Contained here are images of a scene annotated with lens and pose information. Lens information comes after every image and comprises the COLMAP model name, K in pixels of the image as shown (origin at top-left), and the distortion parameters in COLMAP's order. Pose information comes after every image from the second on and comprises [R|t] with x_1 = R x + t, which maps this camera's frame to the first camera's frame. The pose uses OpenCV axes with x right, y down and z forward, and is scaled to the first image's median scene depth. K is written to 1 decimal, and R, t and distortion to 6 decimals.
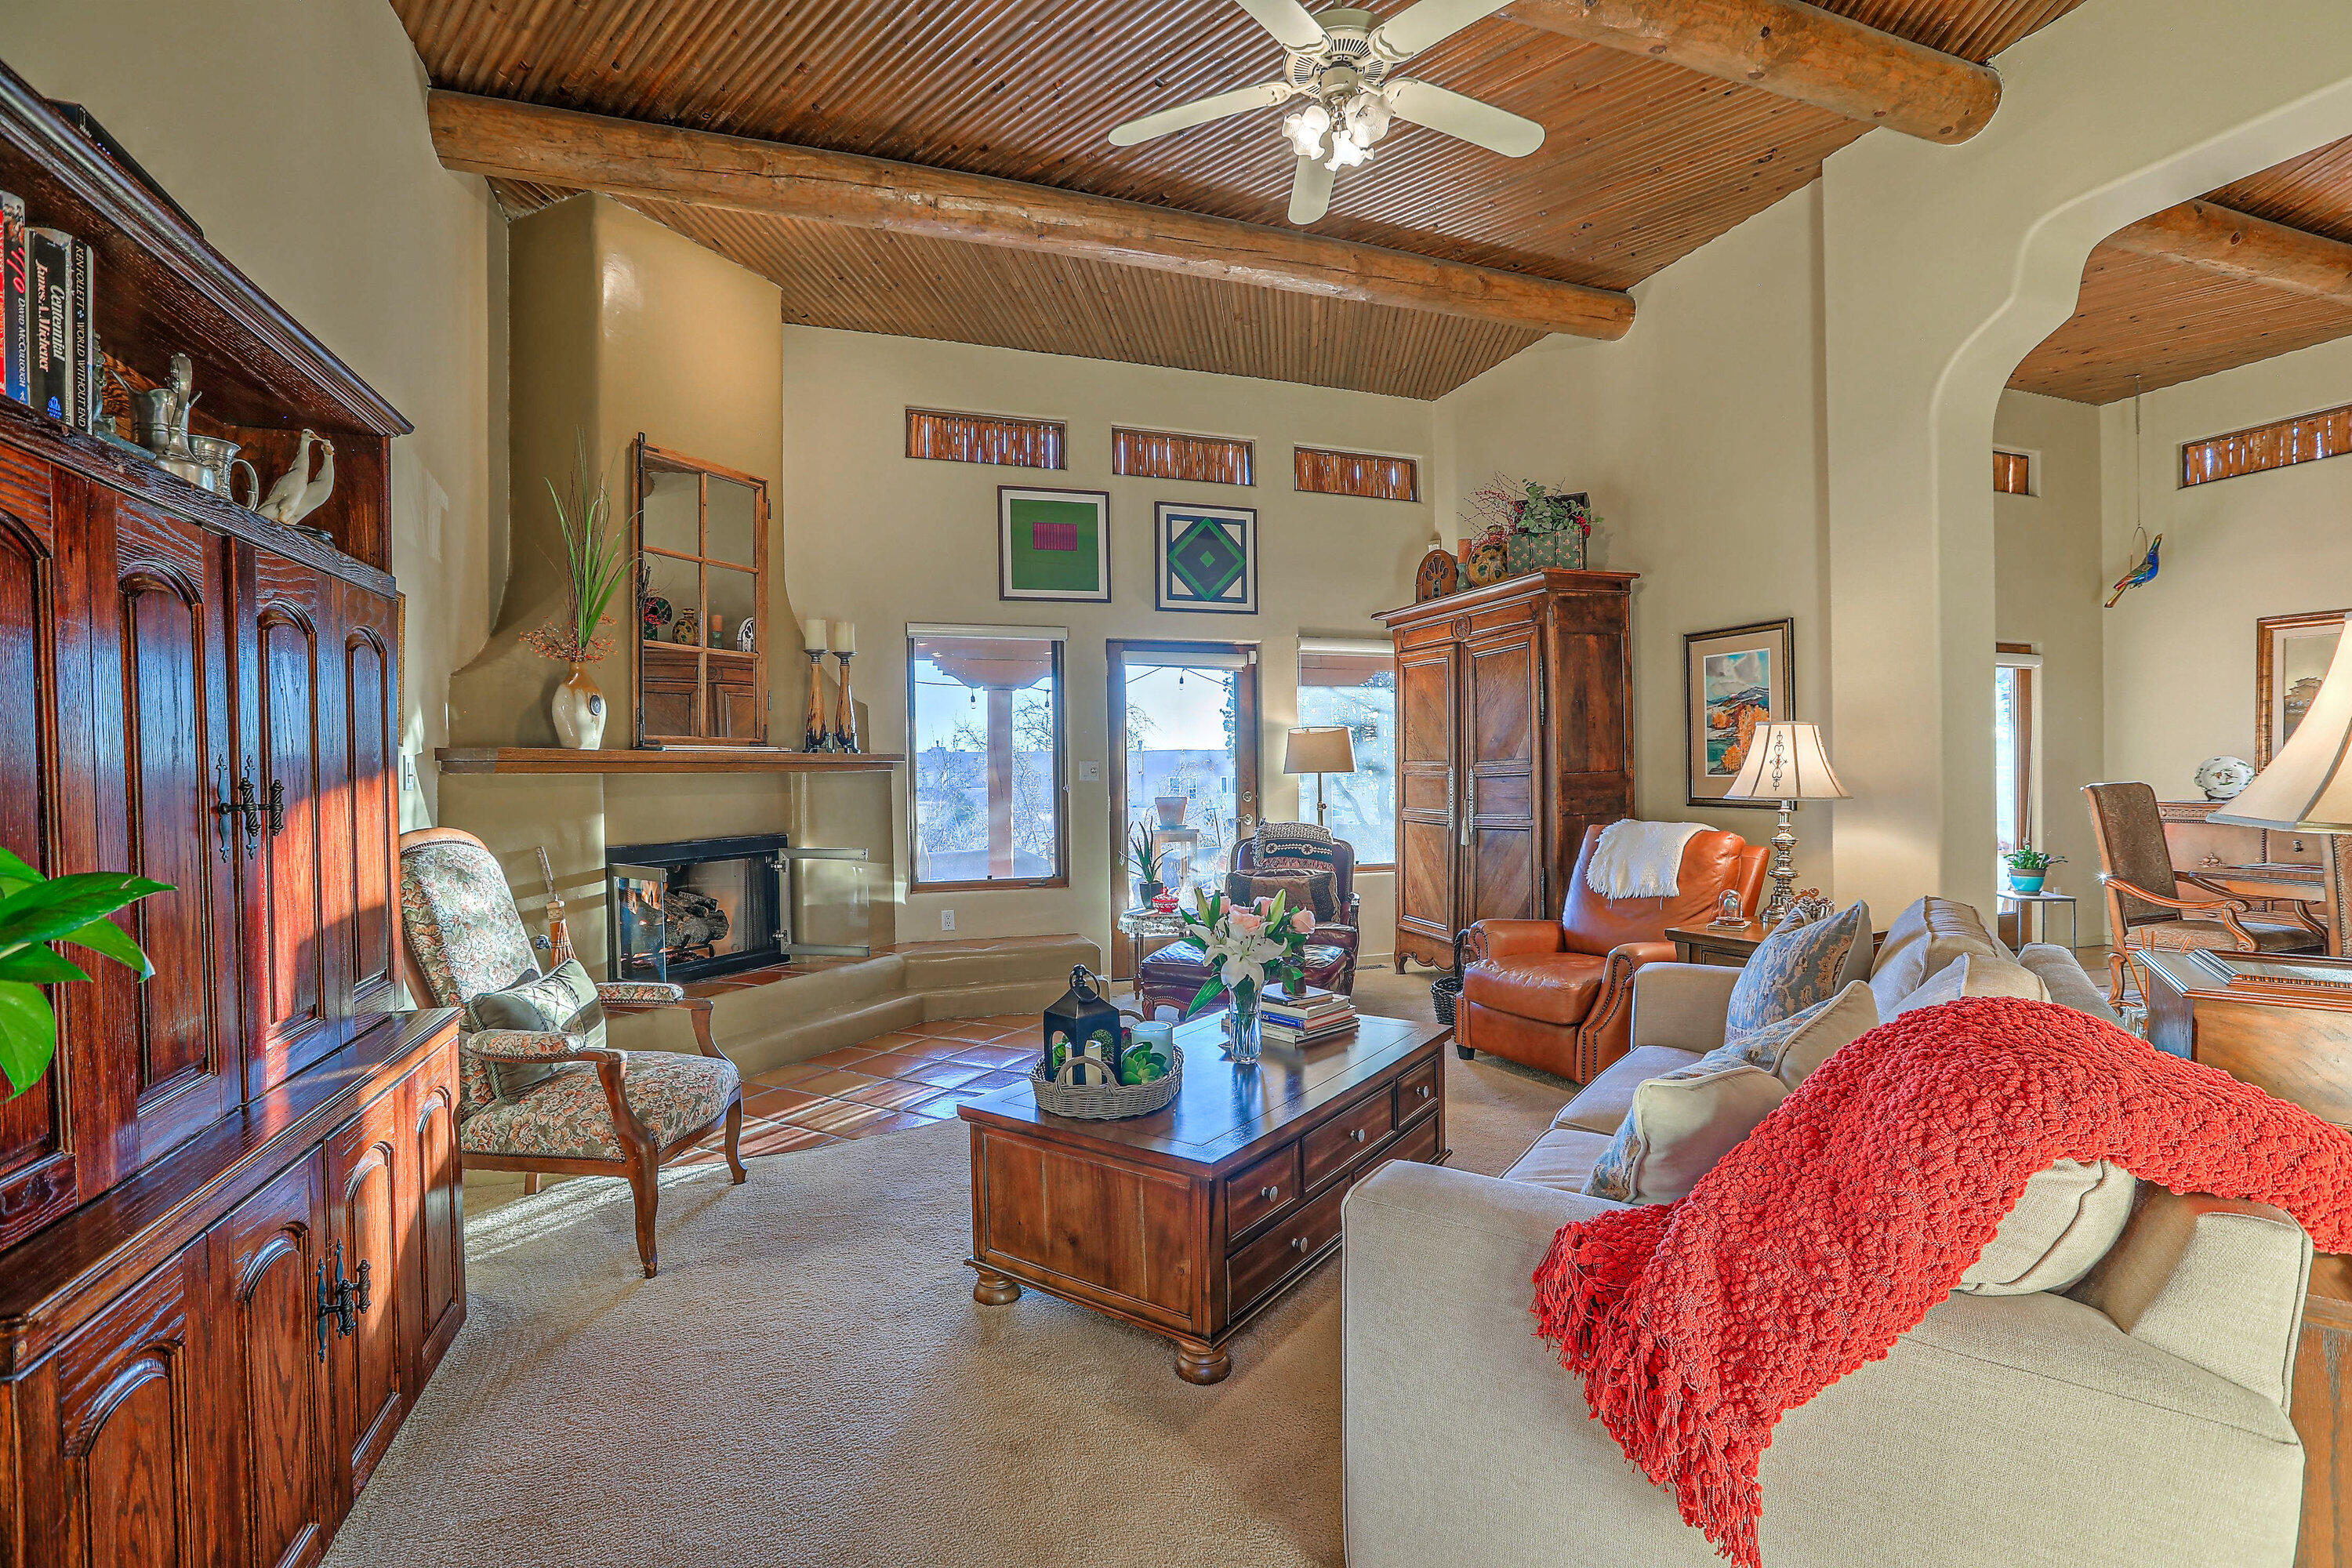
lens RADIAL K [[1068.4, 0, 1184.0], [0, 1068.4, 780.9], [0, 0, 1]] dist [-0.050983, 0.018801]
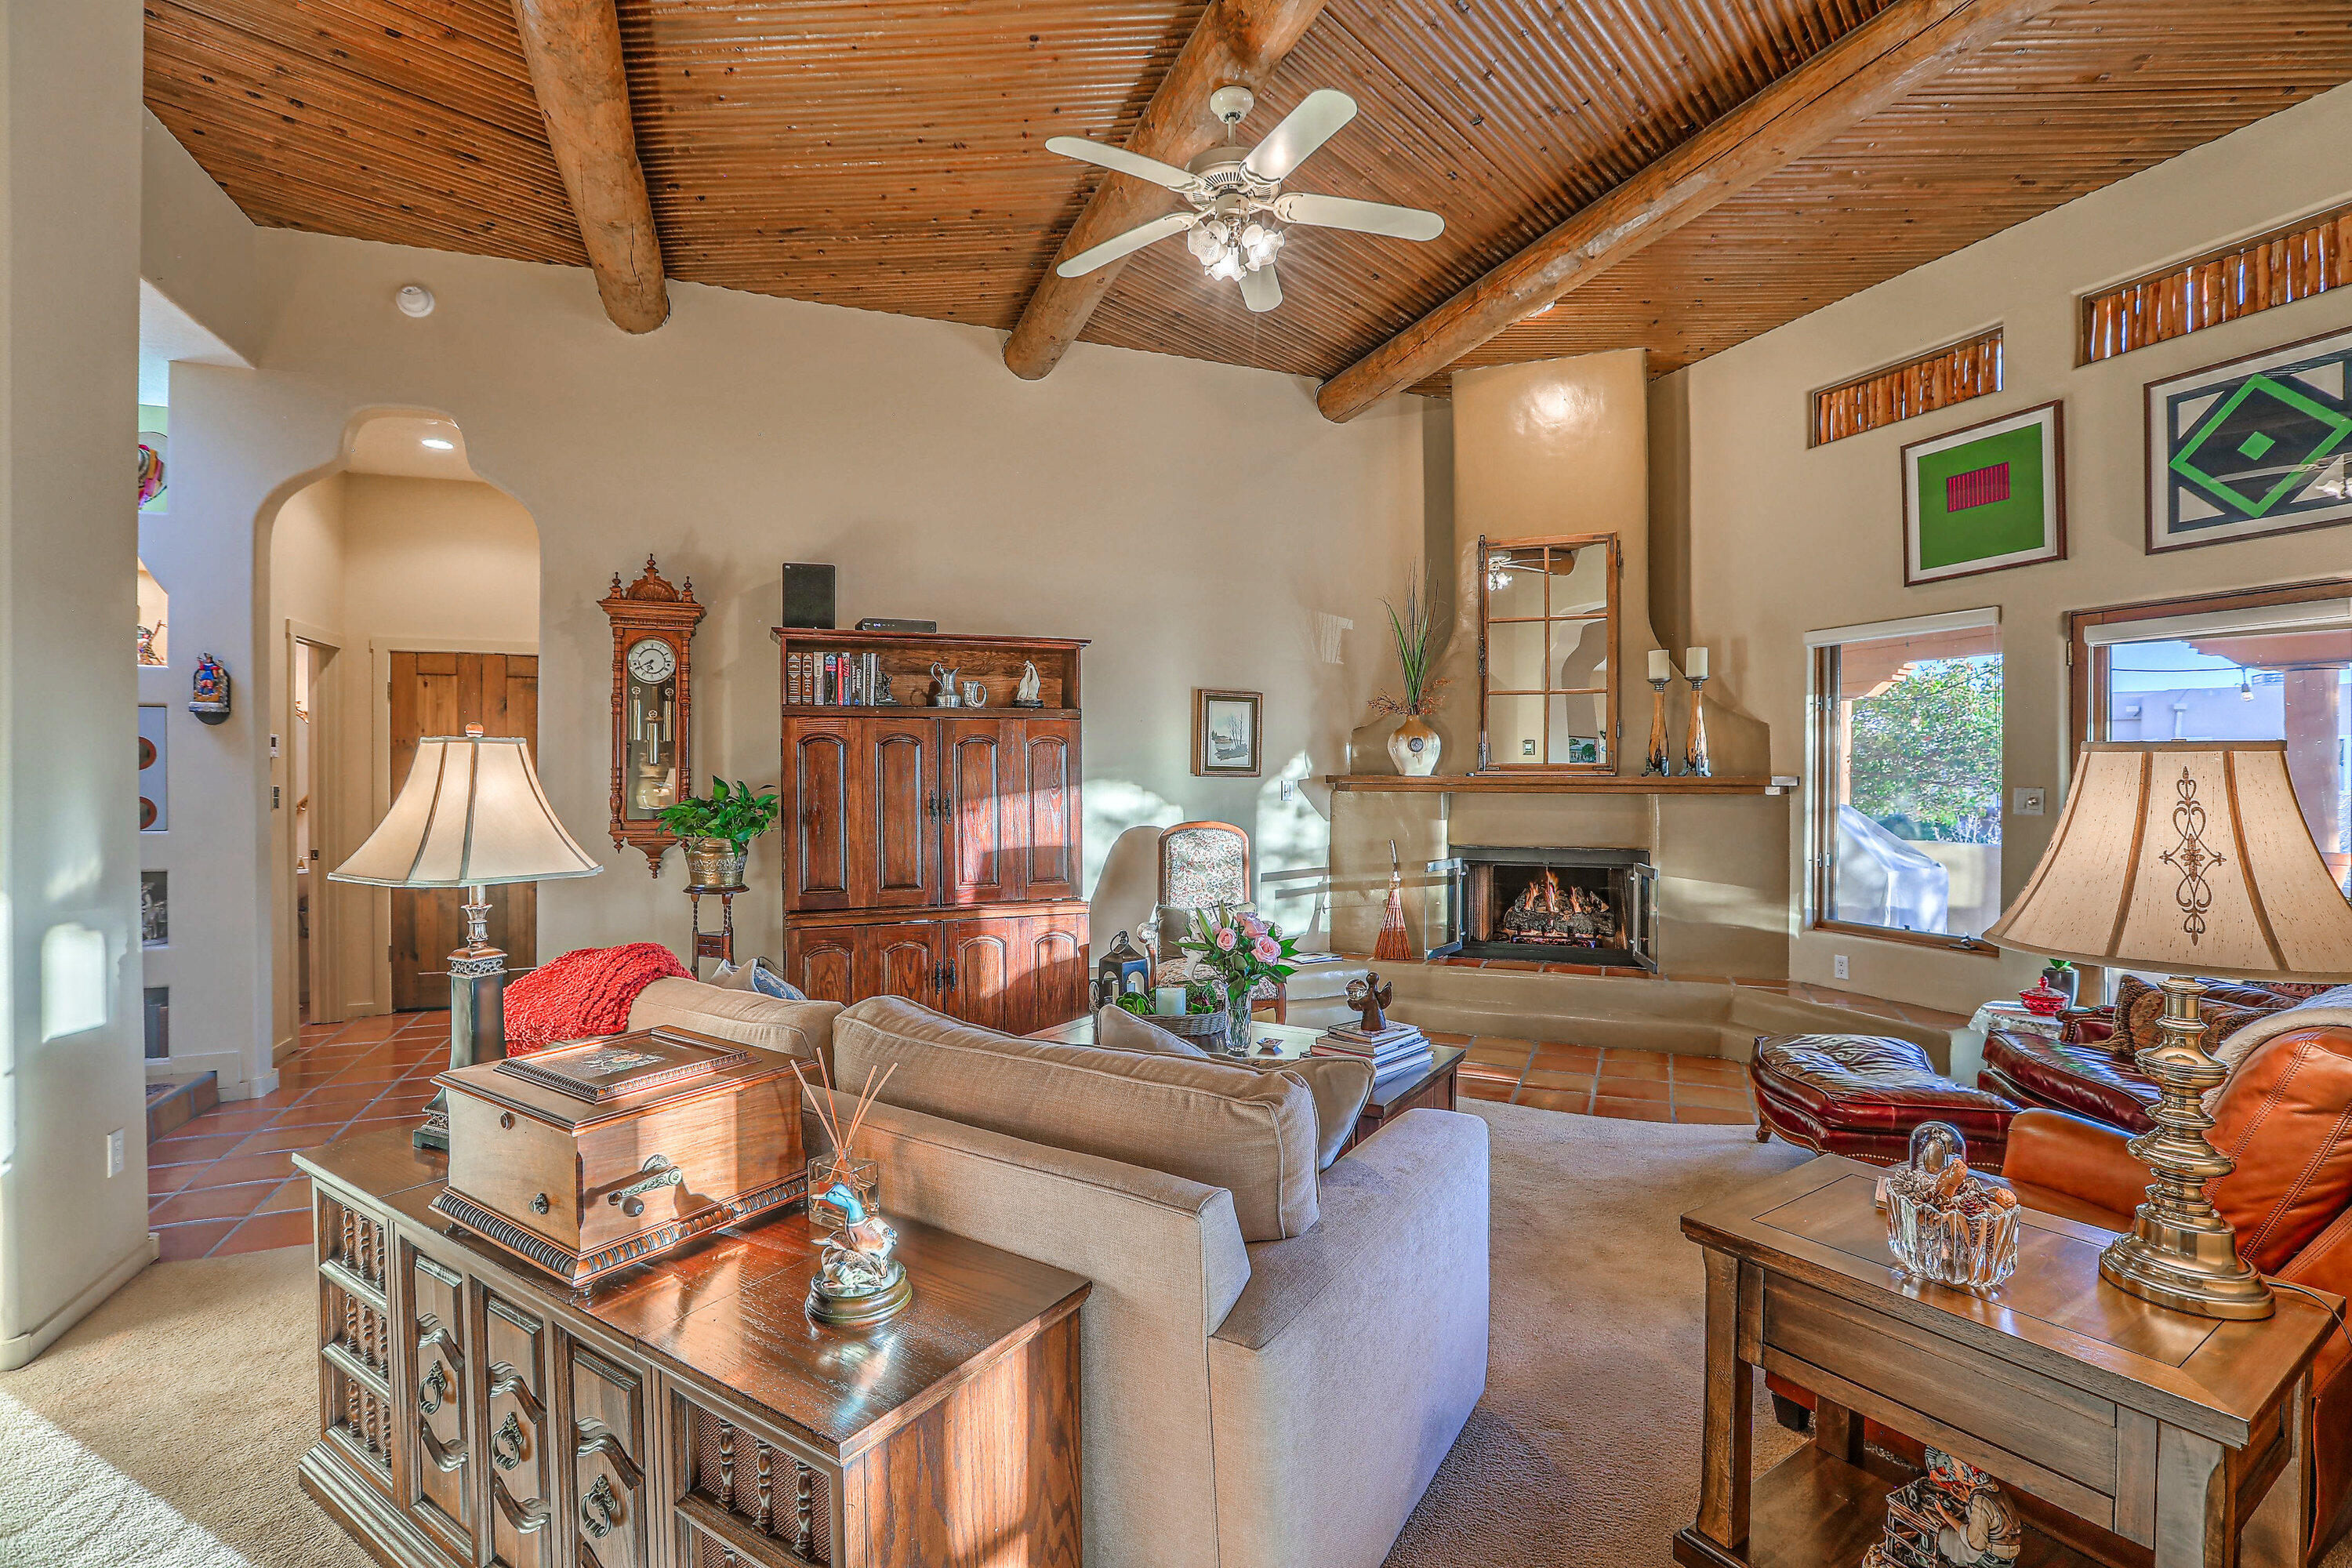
lens RADIAL K [[1068.4, 0, 1184.0], [0, 1068.4, 780.9], [0, 0, 1]] dist [-0.050983, 0.018801]
pose [[0.050352, 0.017560, -0.998577, 0.705803], [-0.008533, 0.999816, 0.017152, -0.036655], [0.998695, 0.007657, 0.050492, 0.487407]]
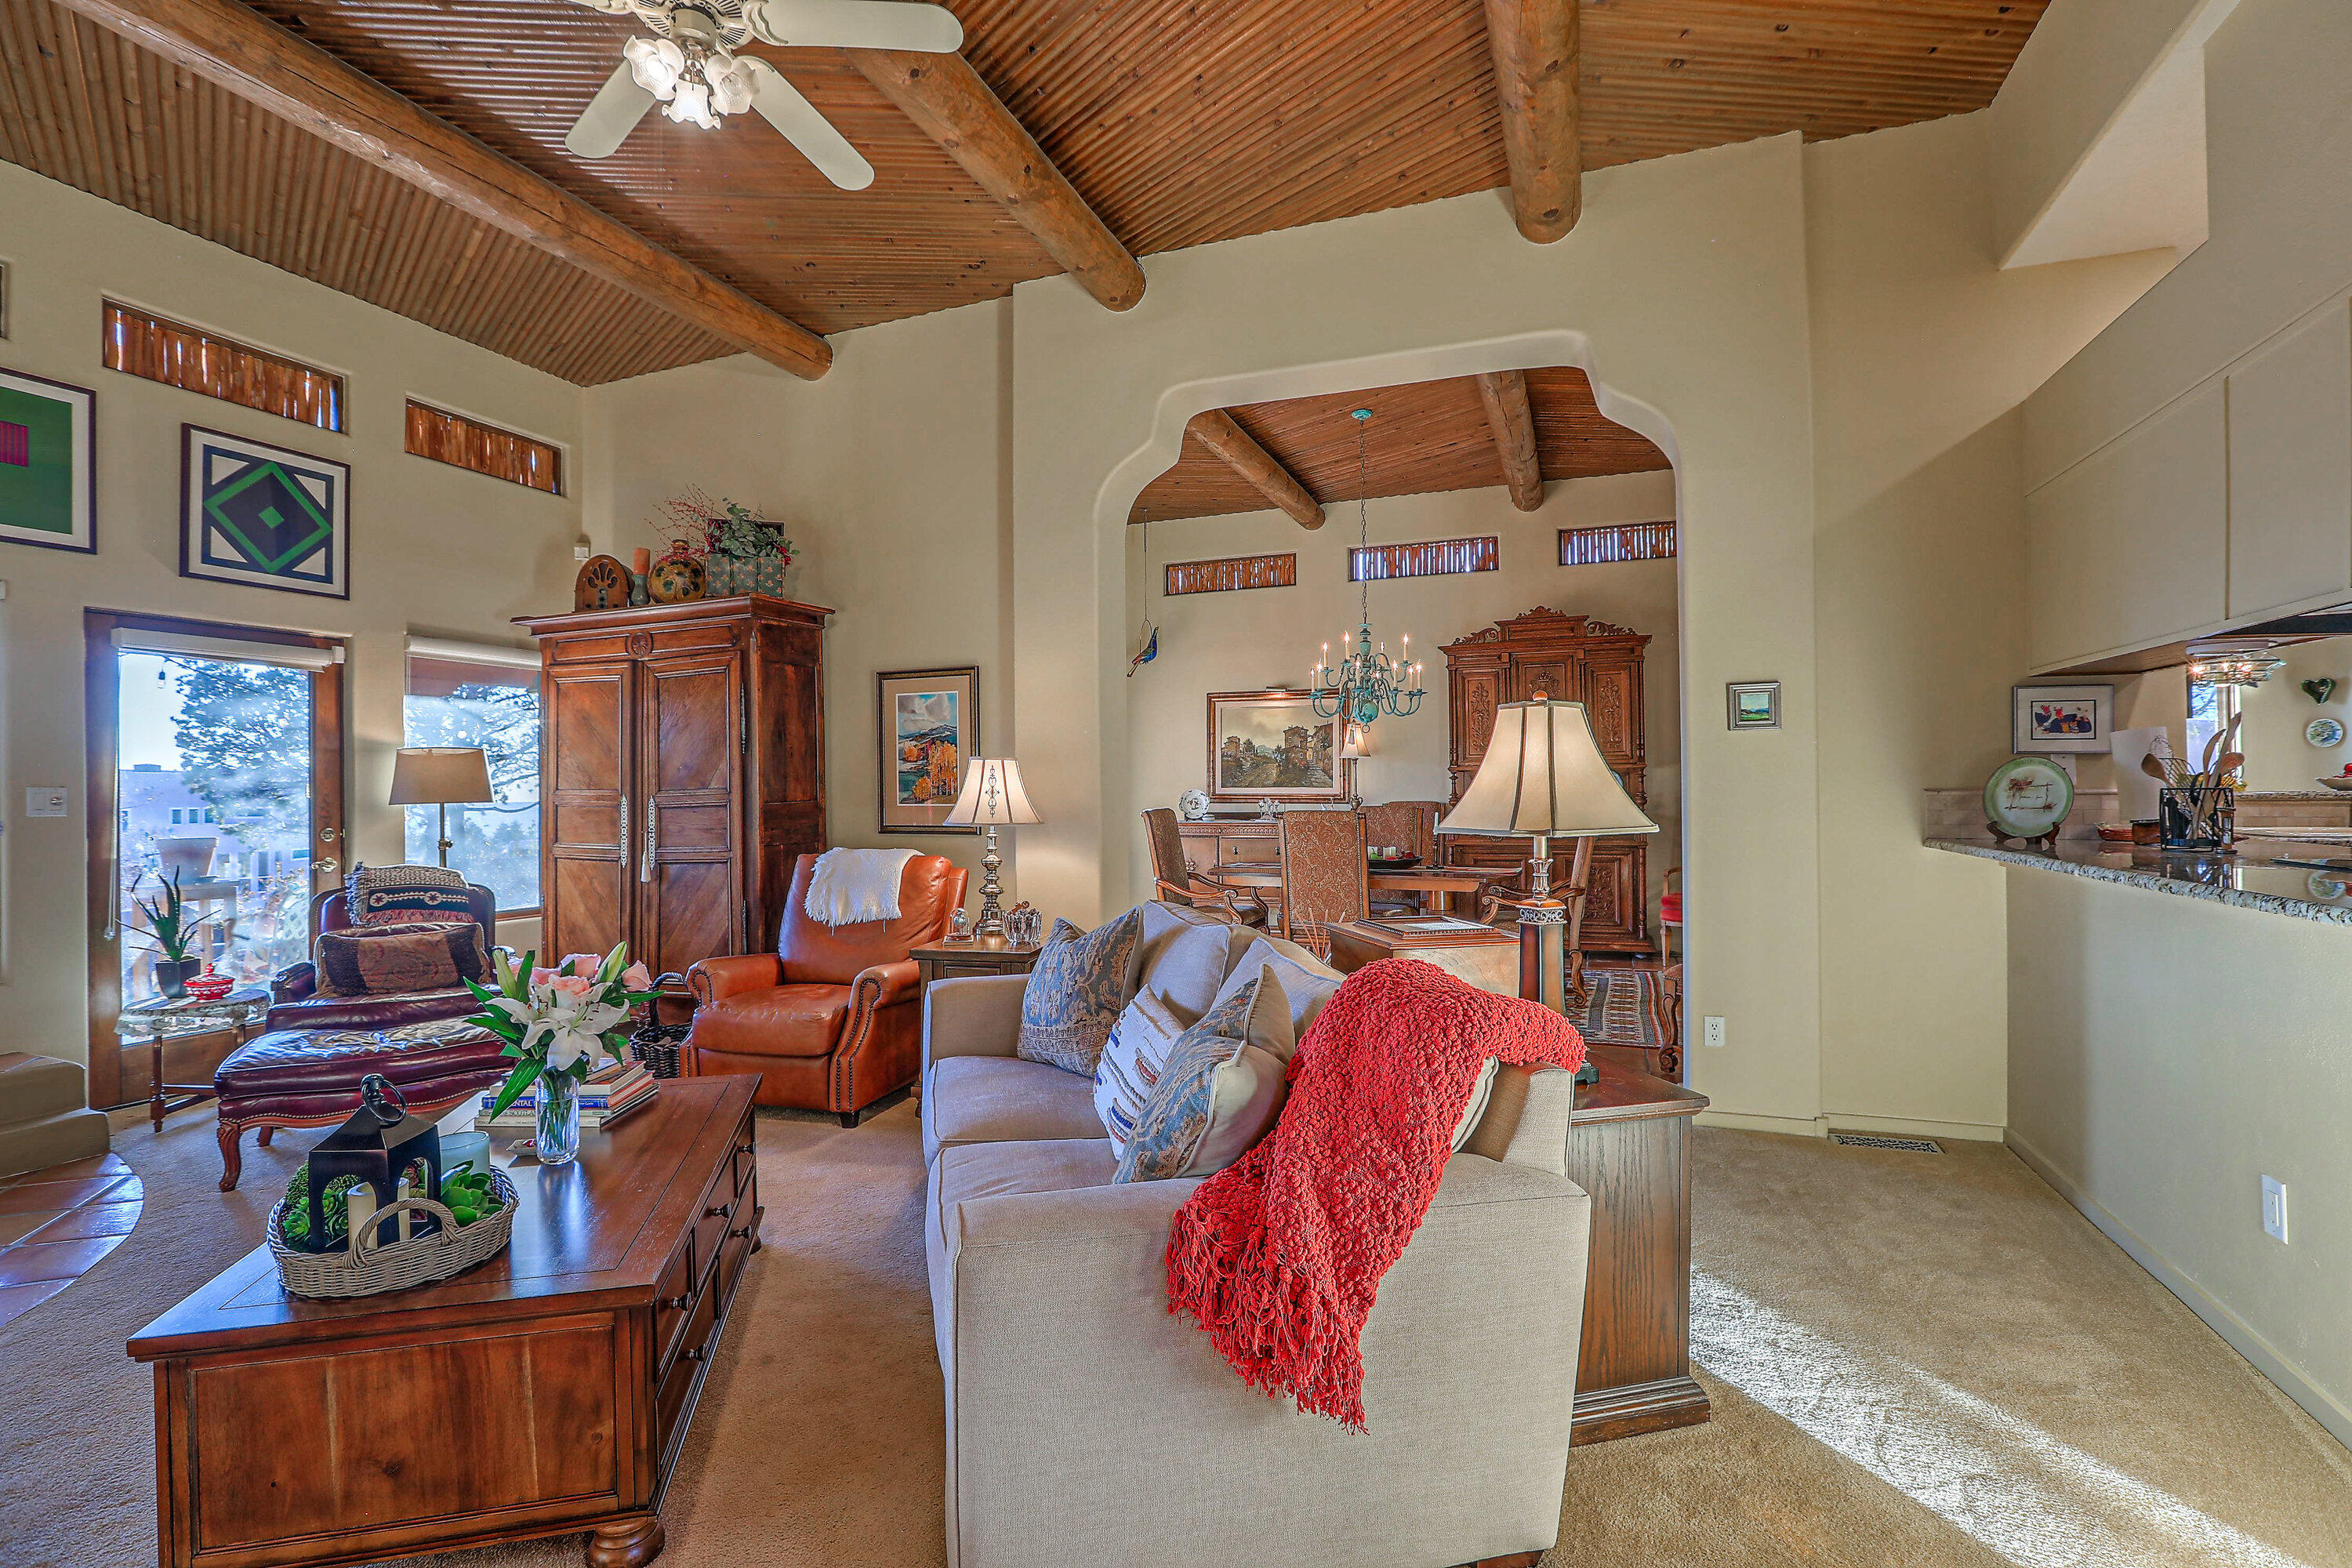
lens RADIAL K [[1079.0, 0, 1144.5], [0, 1079.0, 783.9], [0, 0, 1]] dist [-0.063713, 0.030121]
pose [[0.659274, 0.008807, 0.751852, -0.154650], [0.009574, 0.999752, -0.020106, -0.001543], [-0.751842, 0.020453, 0.659026, 0.080206]]
